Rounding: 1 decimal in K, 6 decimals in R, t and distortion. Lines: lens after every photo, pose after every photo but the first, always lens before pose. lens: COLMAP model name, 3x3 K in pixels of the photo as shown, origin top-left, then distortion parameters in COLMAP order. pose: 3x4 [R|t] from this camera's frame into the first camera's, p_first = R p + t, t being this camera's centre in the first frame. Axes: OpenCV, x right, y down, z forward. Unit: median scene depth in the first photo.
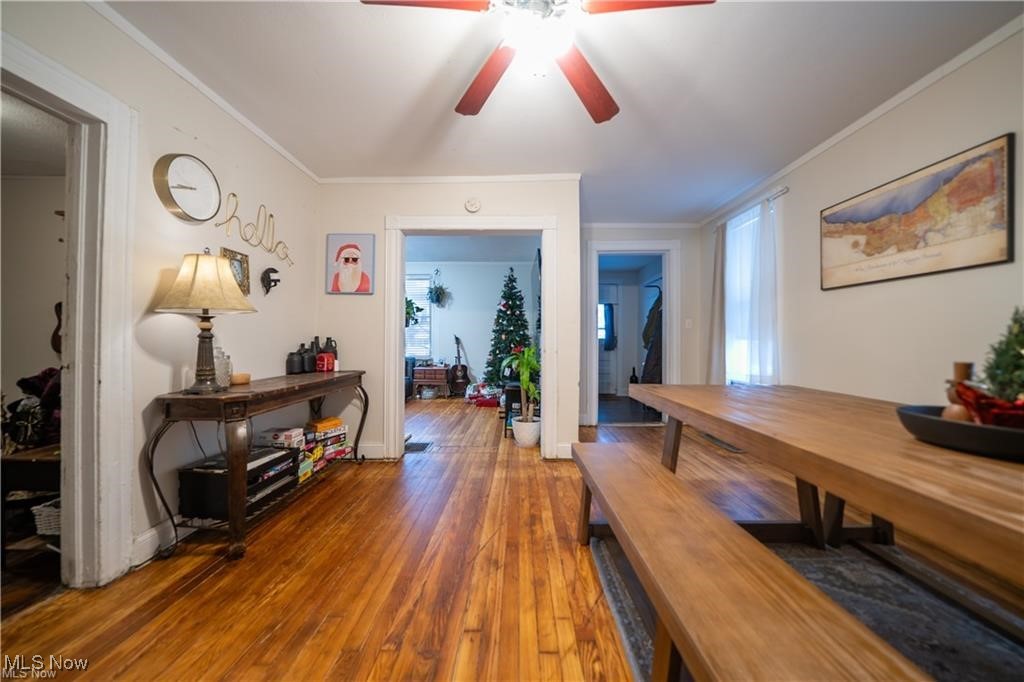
lens RADIAL K [[354.8, 0, 509.4], [0, 354.8, 336.1], [0, 0, 1]] dist [-0.022841, 0.000991]
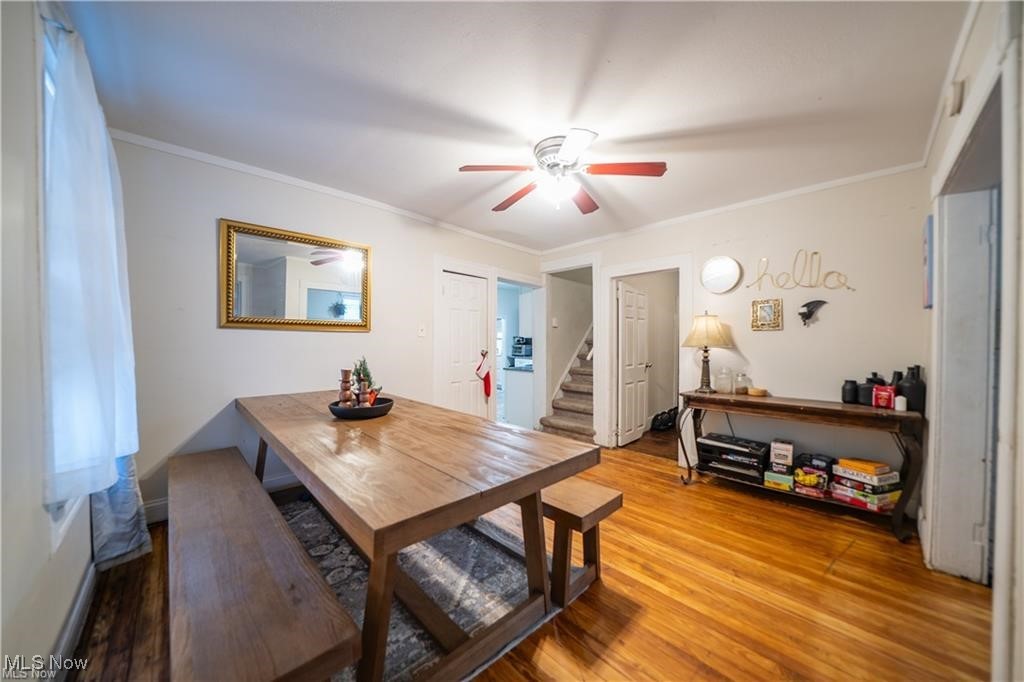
lens RADIAL K [[354.8, 0, 509.5], [0, 354.8, 345.7], [0, 0, 1]] dist [-0.022841, 0.000991]
pose [[-0.706051, 0.009420, -0.708098, 0.944970], [0.008172, 0.999953, 0.005155, -0.080632], [0.708114, -0.002146, -0.706095, 1.331633]]
